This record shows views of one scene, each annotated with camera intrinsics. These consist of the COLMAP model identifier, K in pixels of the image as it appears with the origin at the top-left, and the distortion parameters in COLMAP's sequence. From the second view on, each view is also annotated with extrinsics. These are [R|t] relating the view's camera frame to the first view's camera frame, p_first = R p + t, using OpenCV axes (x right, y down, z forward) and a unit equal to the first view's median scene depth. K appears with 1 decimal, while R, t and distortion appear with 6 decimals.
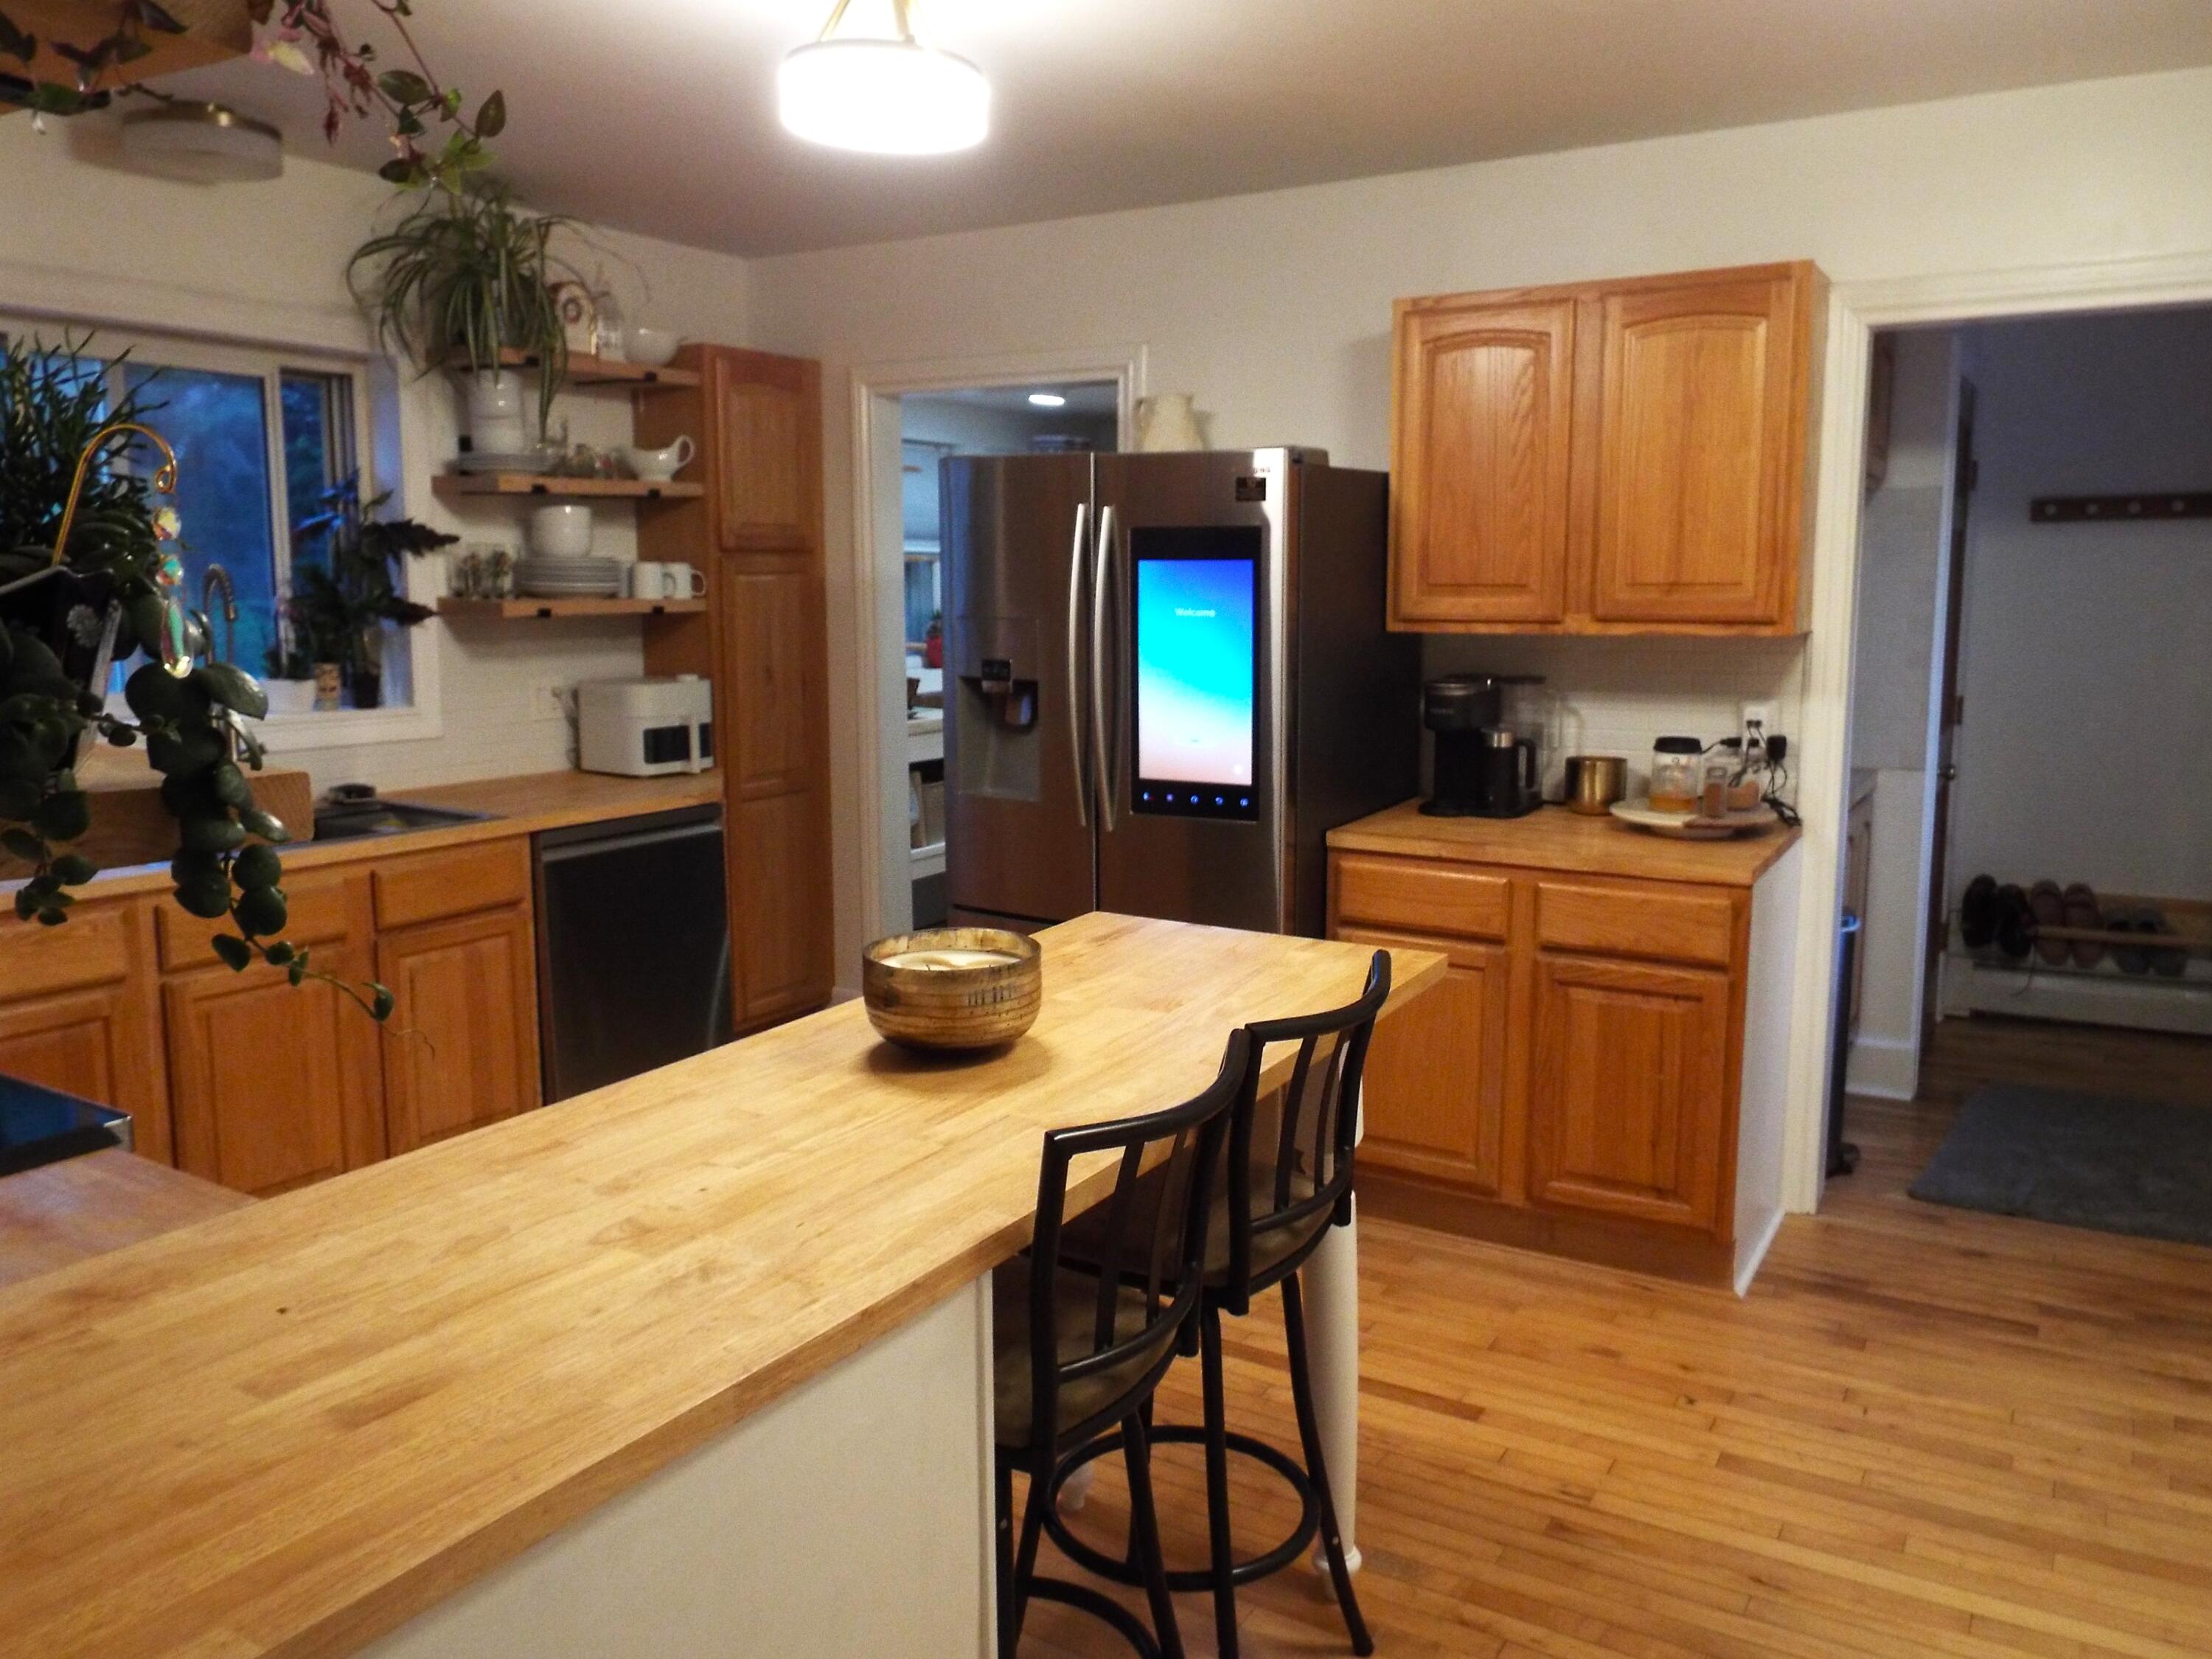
lens RADIAL K [[1646.4, 0, 1114.8], [0, 1646.4, 840.7], [0, 0, 1]] dist [0.022455, -0.007151]
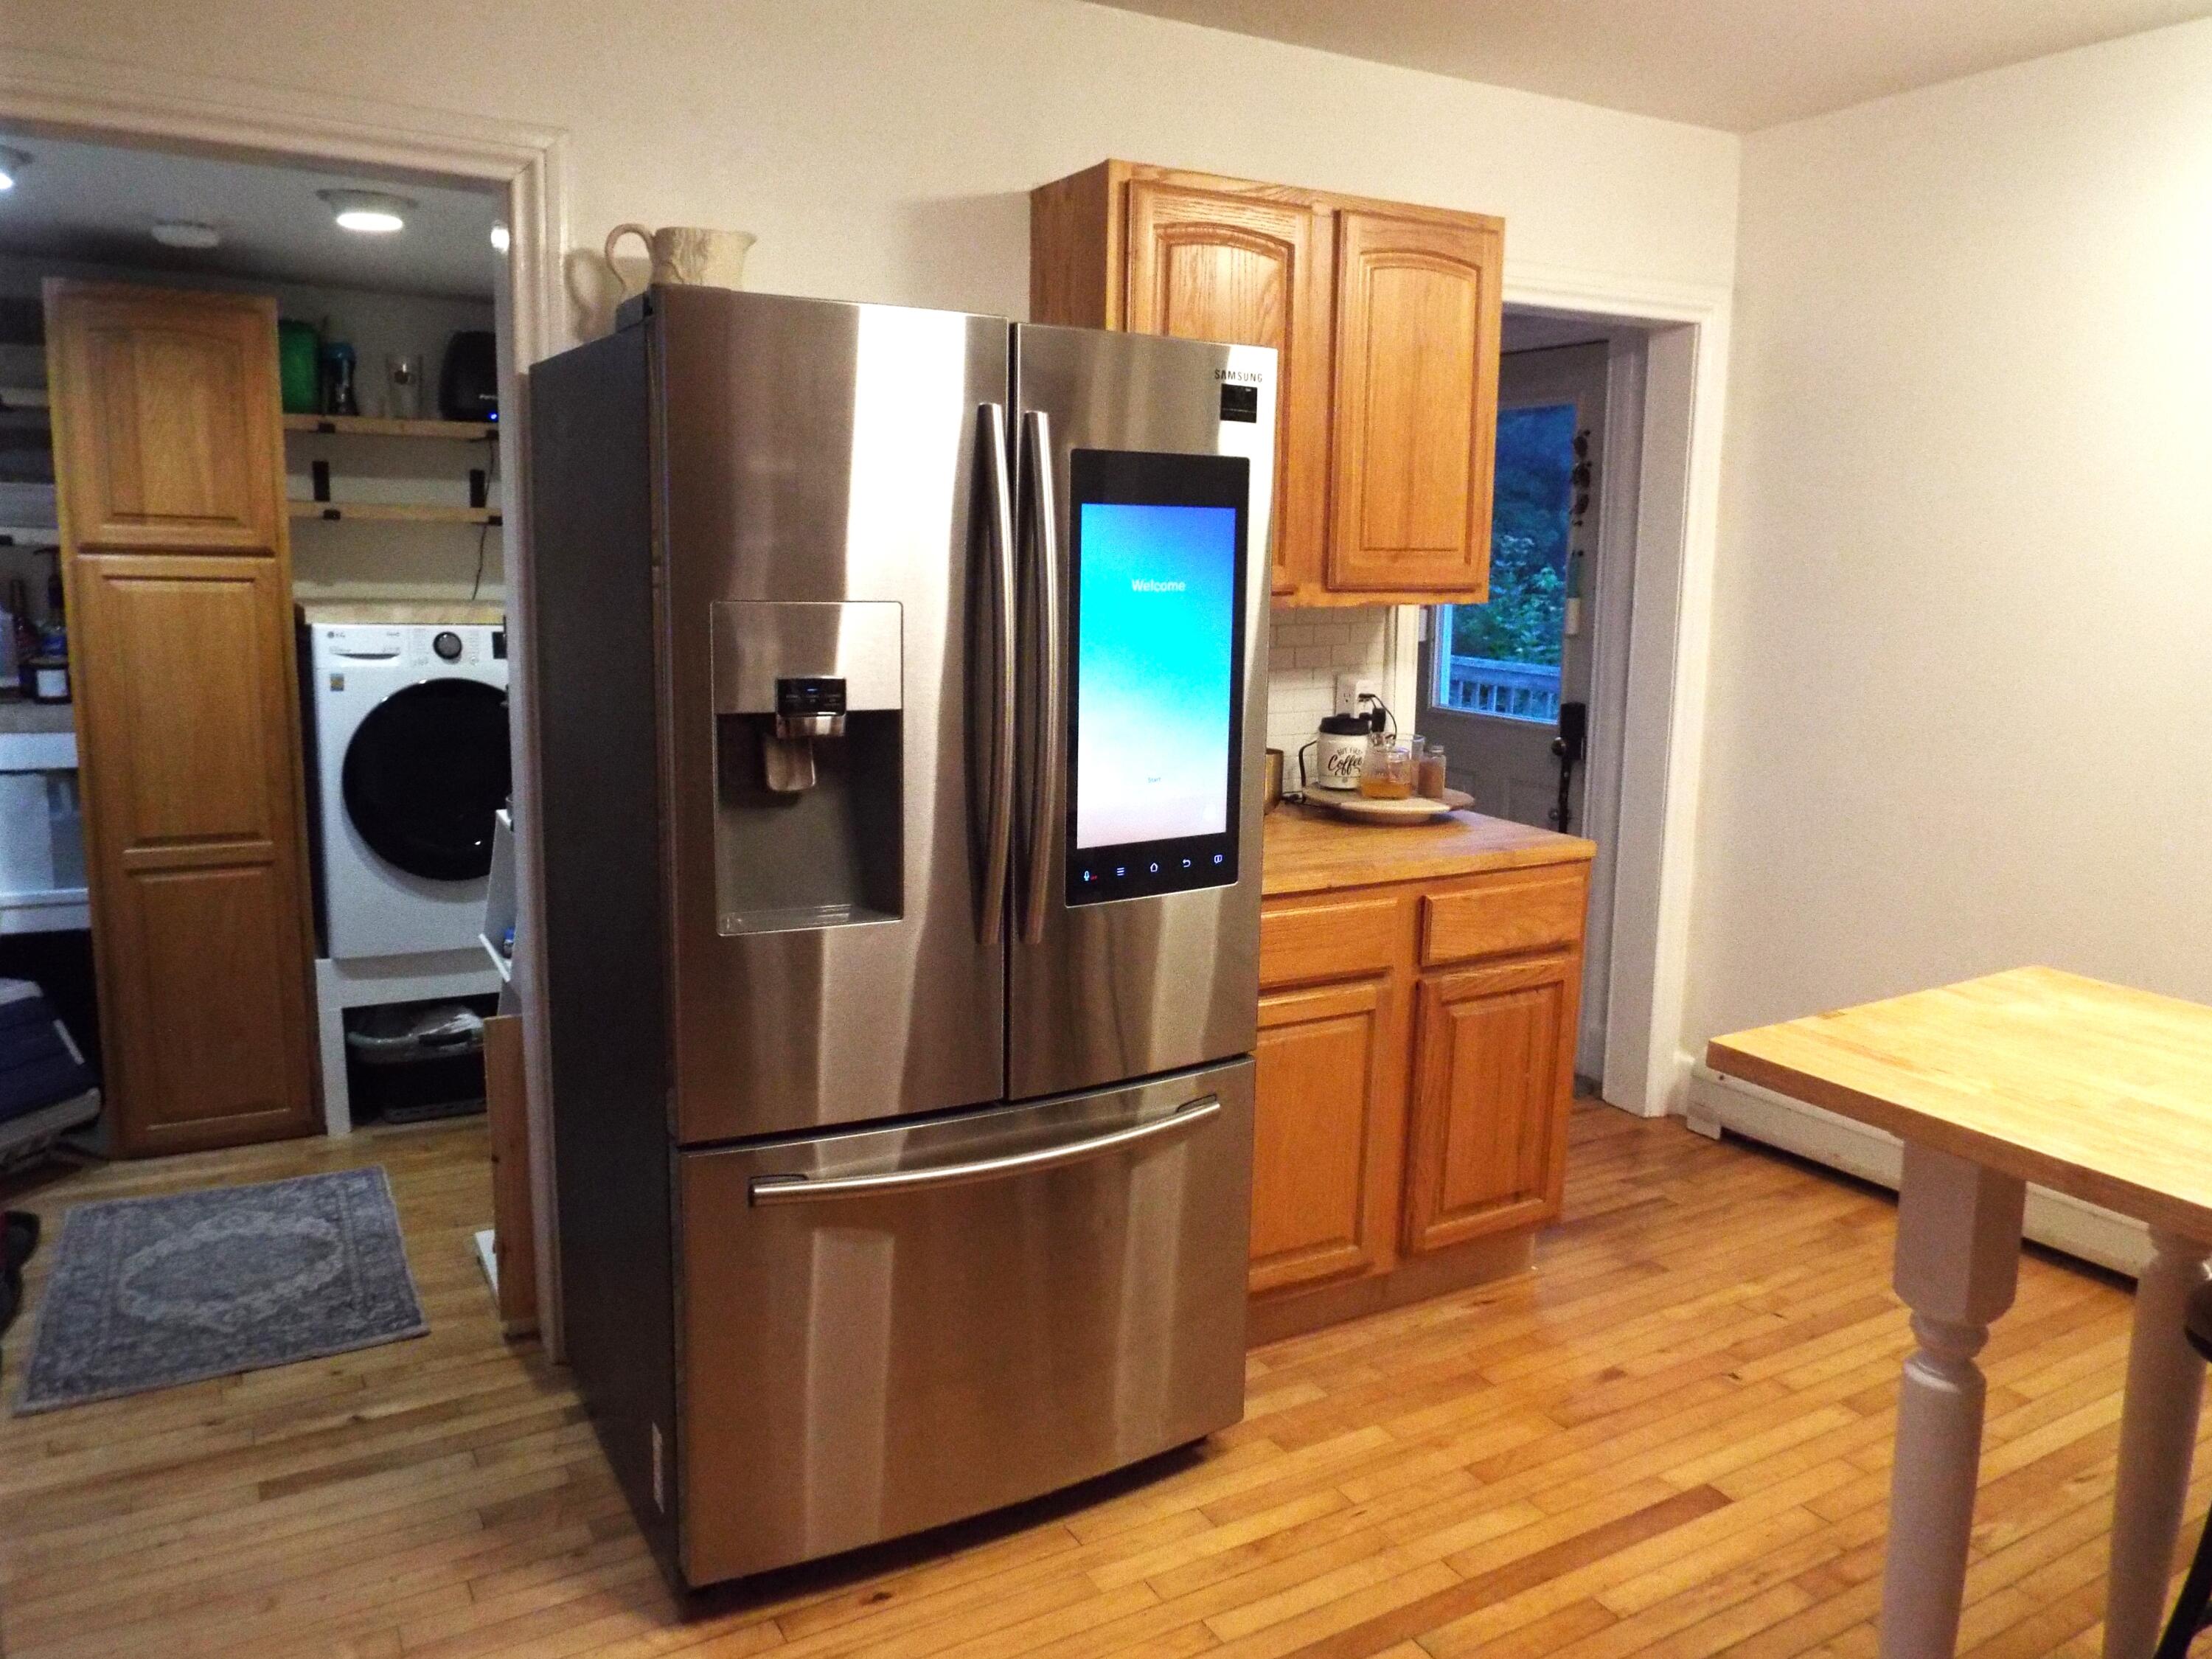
lens RADIAL K [[1646.4, 0, 1114.8], [0, 1646.4, 840.7], [0, 0, 1]] dist [0.022455, -0.007151]
pose [[0.469292, -0.144916, 0.871071, -0.546960], [0.129401, 0.987079, 0.094500, -0.101943], [-0.873511, 0.068369, 0.481980, 0.702563]]
